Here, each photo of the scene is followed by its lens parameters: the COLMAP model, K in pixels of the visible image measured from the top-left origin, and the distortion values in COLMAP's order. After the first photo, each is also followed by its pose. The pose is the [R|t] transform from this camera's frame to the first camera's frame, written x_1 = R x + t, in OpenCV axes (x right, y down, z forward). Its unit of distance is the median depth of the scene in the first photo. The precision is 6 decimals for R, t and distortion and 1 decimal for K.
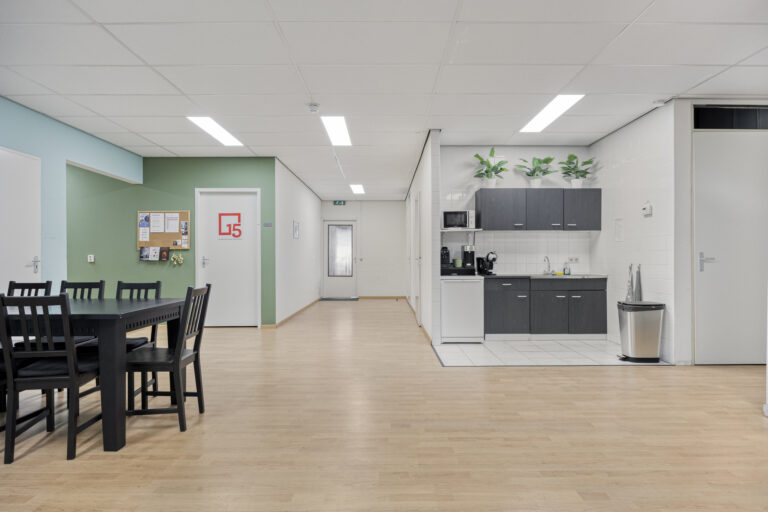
lens RADIAL K [[411.7, 0, 383.2], [0, 411.7, 259.0], [0, 0, 1]] dist [0.004327, -0.000520]
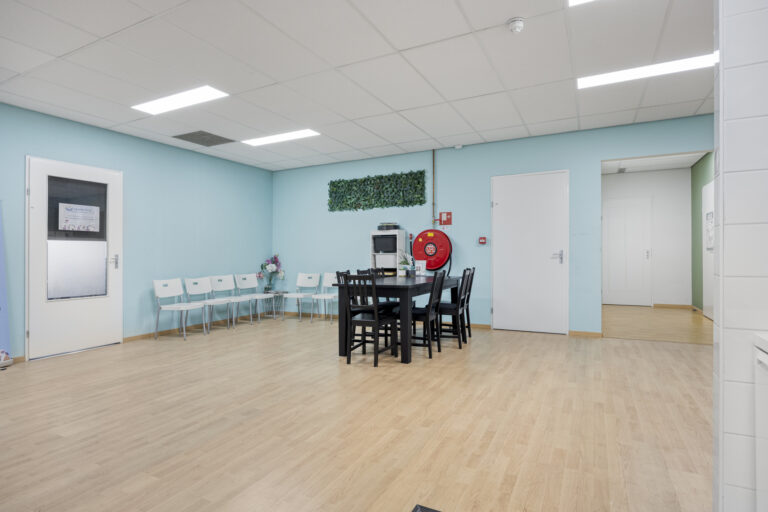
lens RADIAL K [[411.7, 0, 381.3], [0, 411.7, 254.3], [0, 0, 1]] dist [0.004327, -0.000520]
pose [[-0.463210, 0.006993, -0.886221, 0.870069], [0.014073, 0.999901, 0.000534, -0.003064], [0.886137, -0.012224, -0.463263, 1.882940]]
